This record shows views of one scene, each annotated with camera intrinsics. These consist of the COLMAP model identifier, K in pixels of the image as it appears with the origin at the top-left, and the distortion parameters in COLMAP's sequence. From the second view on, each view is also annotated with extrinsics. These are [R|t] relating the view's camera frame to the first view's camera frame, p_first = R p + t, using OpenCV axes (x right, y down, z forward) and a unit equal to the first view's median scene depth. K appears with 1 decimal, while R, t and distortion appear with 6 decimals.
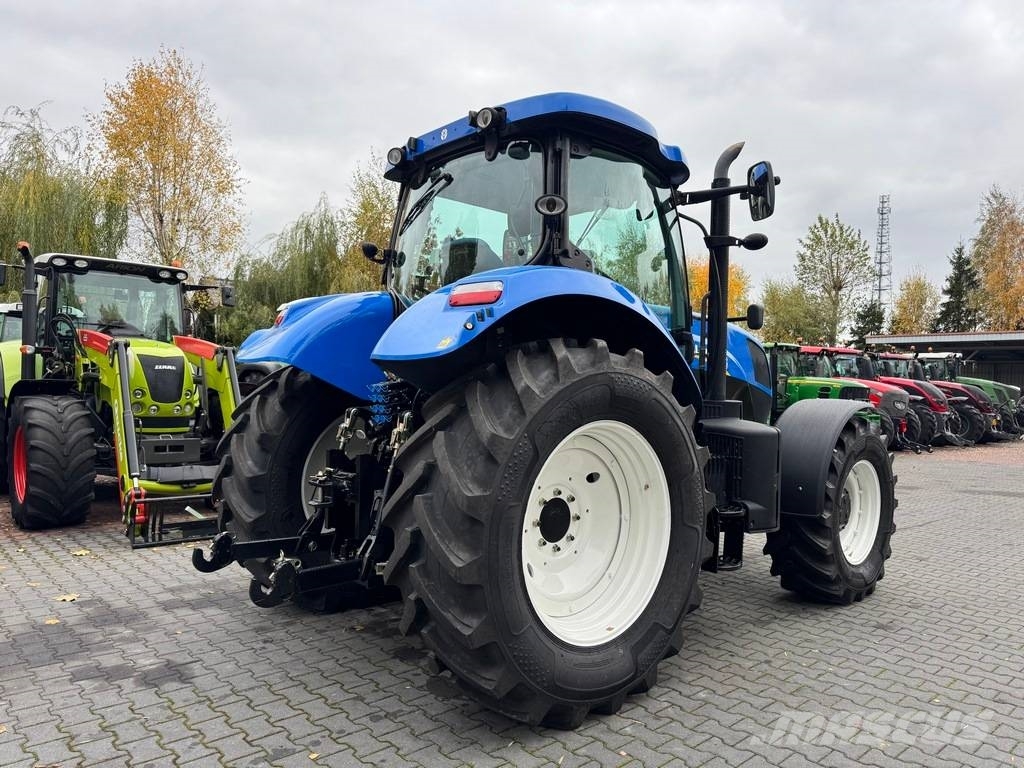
lens RADIAL K [[716.8, 0, 499.9], [0, 716.8, 379.8], [0, 0, 1]] dist [0.011588, -0.006066]
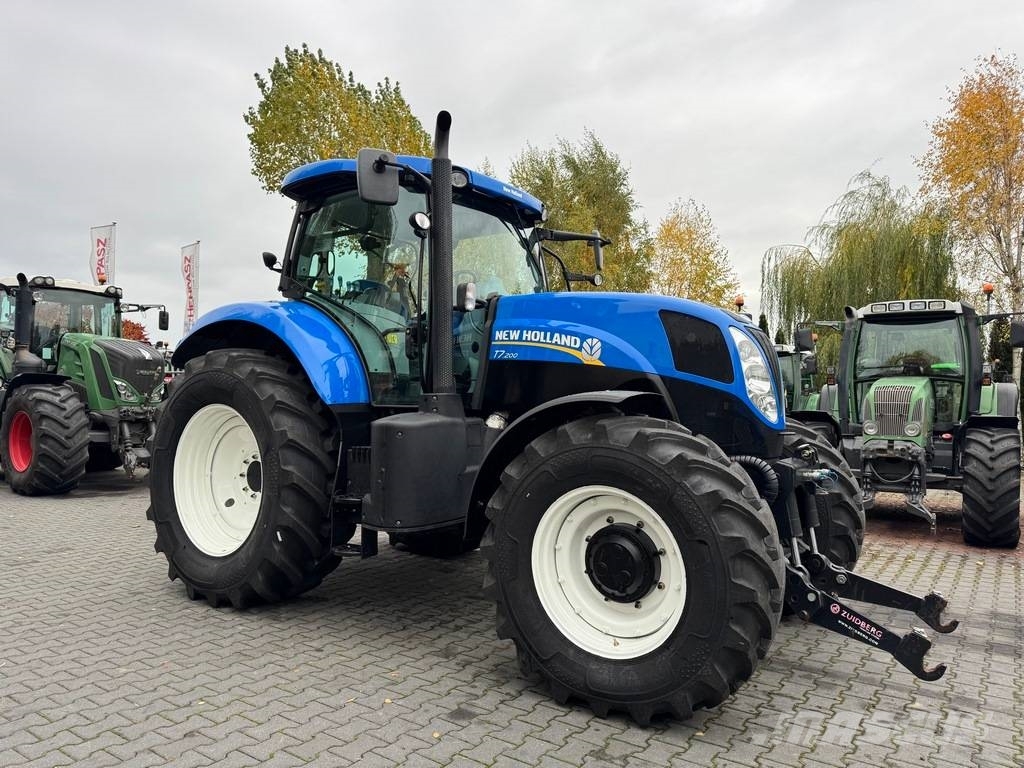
lens RADIAL K [[708.7, 0, 521.6], [0, 708.7, 383.0], [0, 0, 1]] dist [0.027977, -0.037788]
pose [[0.249605, -0.049897, -0.967061, 1.277095], [-0.004930, 0.998593, -0.052796, 0.067775], [0.968335, 0.017946, 0.249008, 0.924092]]
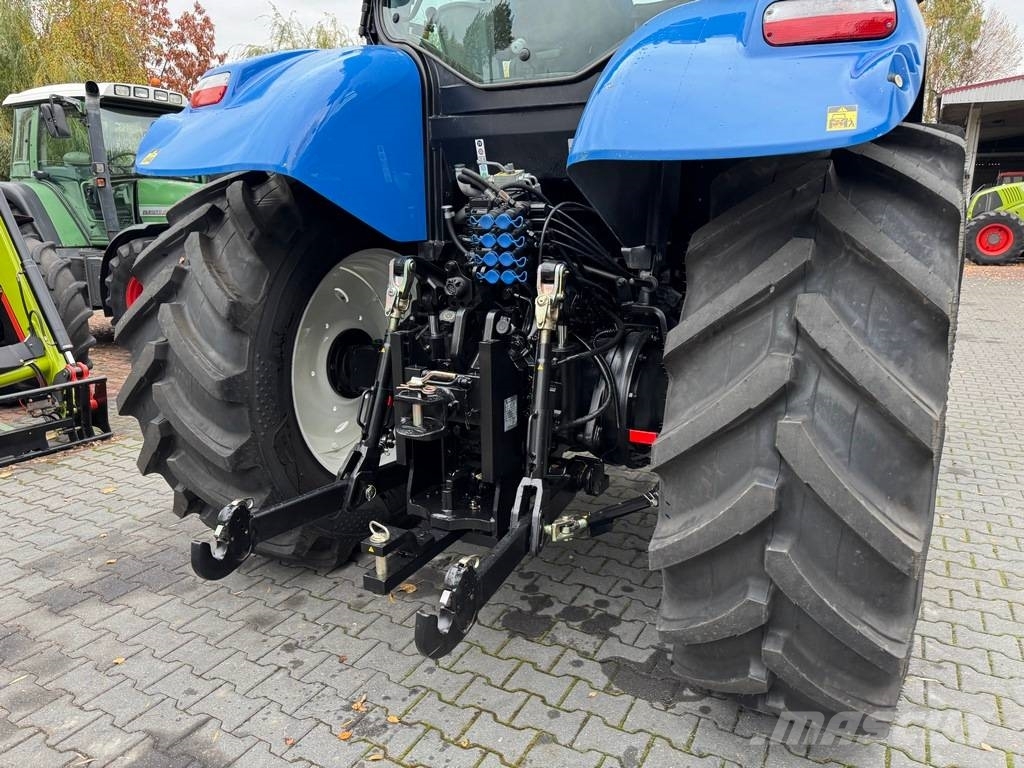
lens RADIAL K [[720.1, 0, 495.5], [0, 720.1, 390.9], [0, 0, 1]] dist [0.044014, -0.048161]
pose [[0.943618, -0.104134, 0.314232, -0.308381], [0.020470, 0.965773, 0.258581, -0.004142], [-0.330404, -0.237570, 0.913452, 0.397696]]
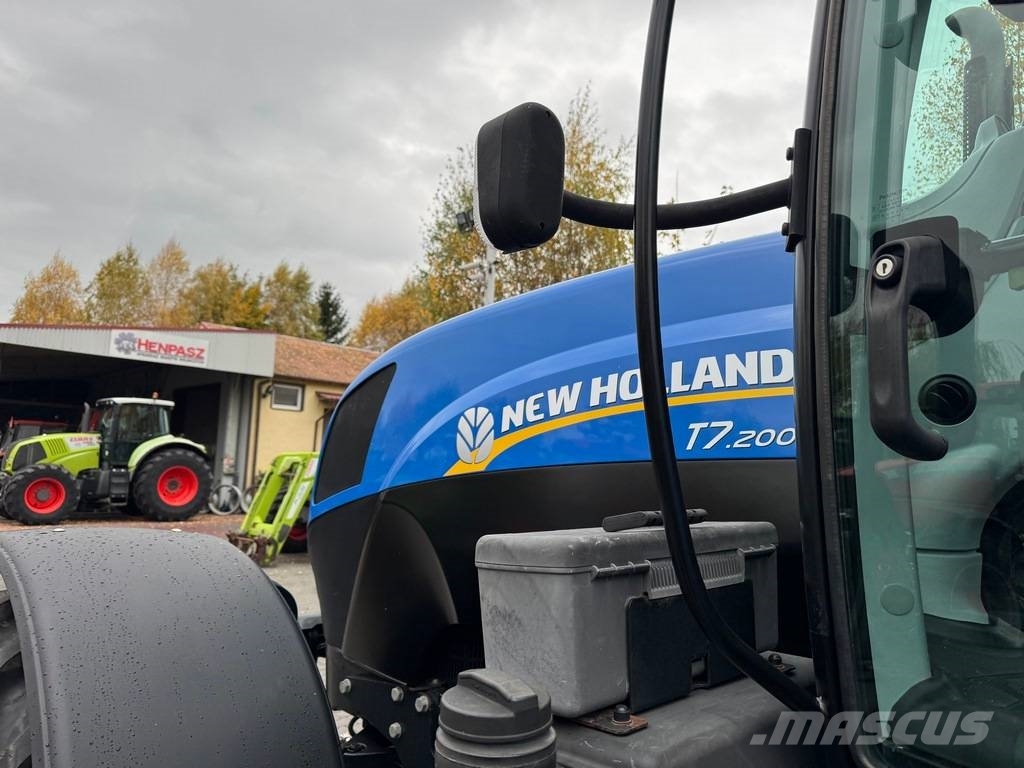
lens RADIAL K [[732.0, 0, 512.5], [0, 732.0, 382.7], [0, 0, 1]] dist [0.026873, -0.032233]
pose [[-0.063703, 0.095700, 0.993370, -0.116397], [-0.048196, 0.993935, -0.098845, -0.019720], [-0.996804, -0.054173, -0.058704, 1.380269]]
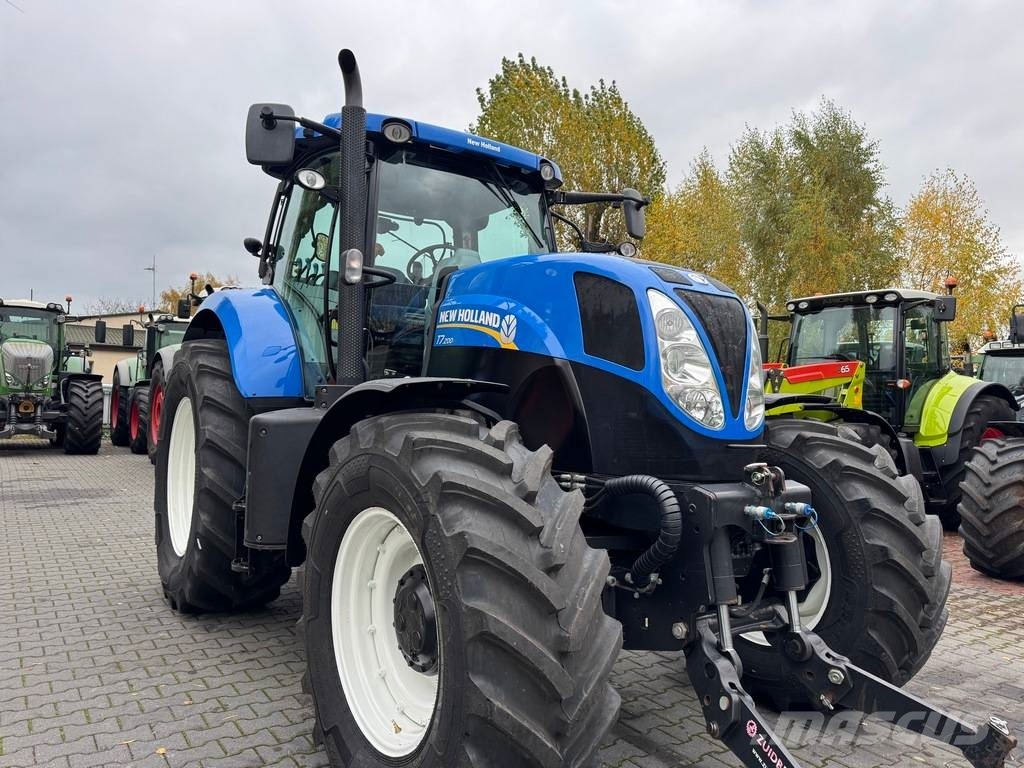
lens RADIAL K [[707.6, 0, 517.1], [0, 707.6, 386.5], [0, 0, 1]] dist [0.106596, -0.156795]
pose [[-0.100555, -0.054307, -0.993448, 1.110523], [-0.030103, 0.998218, -0.051521, 0.069775], [0.994476, 0.024725, -0.102010, 1.337005]]
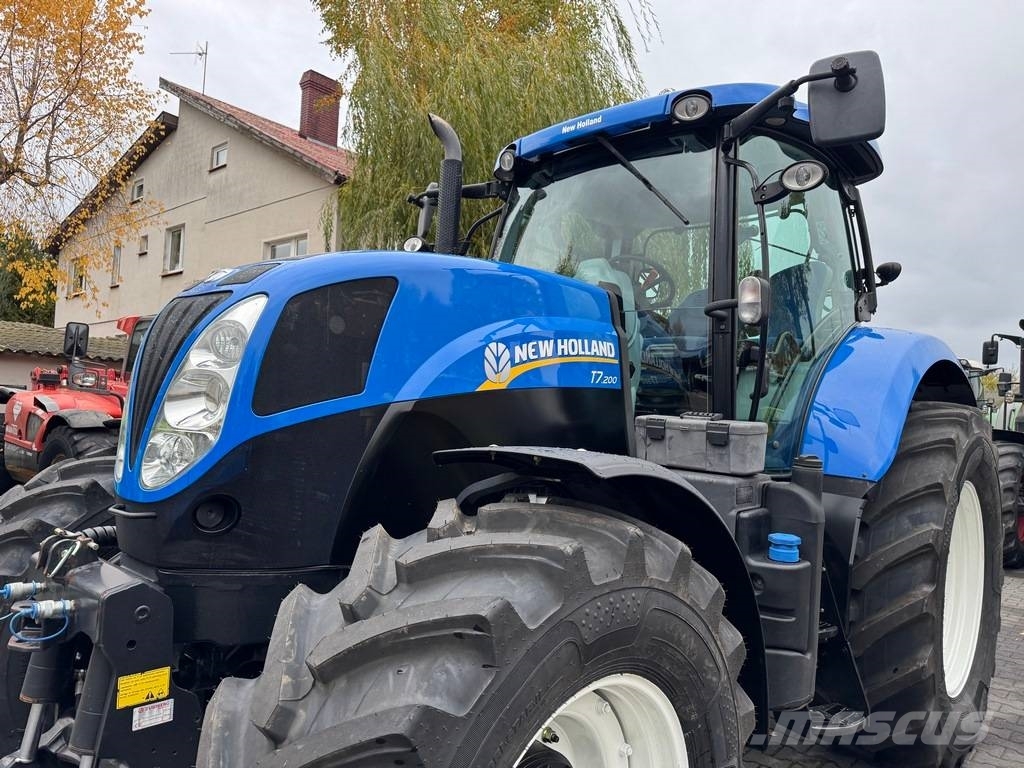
lens RADIAL K [[726.9, 0, 518.8], [0, 726.9, 384.6], [0, 0, 1]] dist [0.034261, -0.040728]
pose [[-0.989257, -0.081276, -0.121513, 0.329973], [-0.075189, 0.995713, -0.053877, 0.015256], [0.125371, -0.044161, -0.991127, 1.920887]]
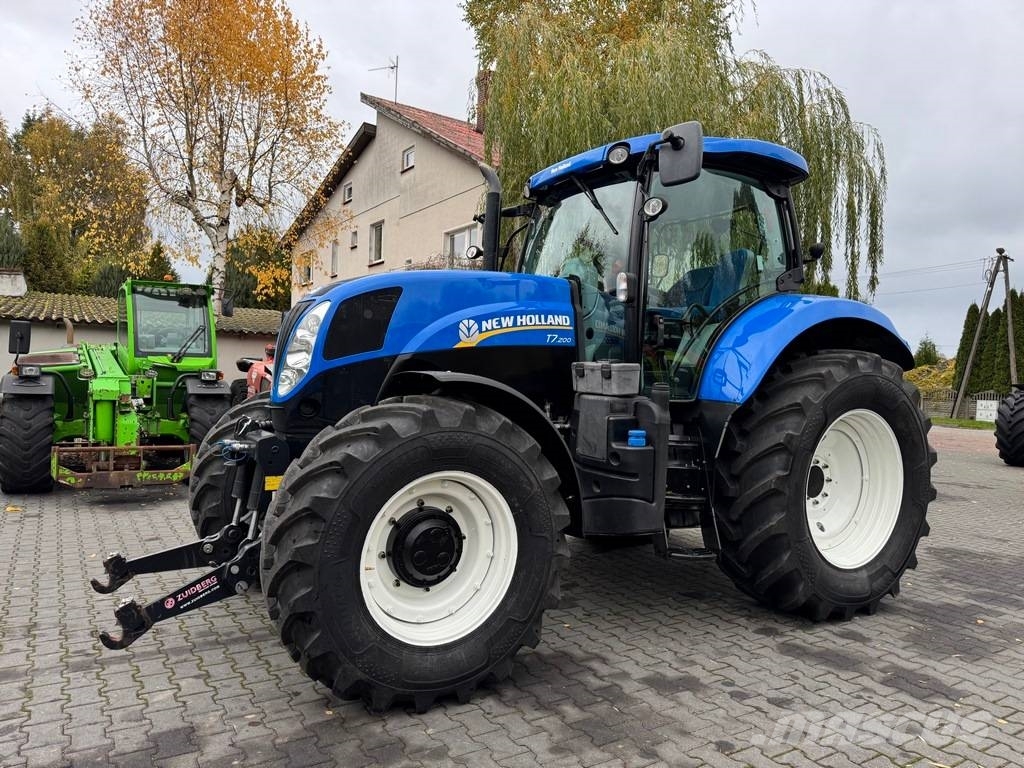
lens RADIAL K [[726.9, 0, 518.8], [0, 726.9, 384.6], [0, 0, 1]] dist [0.034261, -0.040728]
pose [[-0.987338, -0.065353, 0.144541, 0.075222], [-0.065394, 0.997849, 0.004478, 0.031251], [-0.144522, -0.005031, -0.989489, 2.301524]]
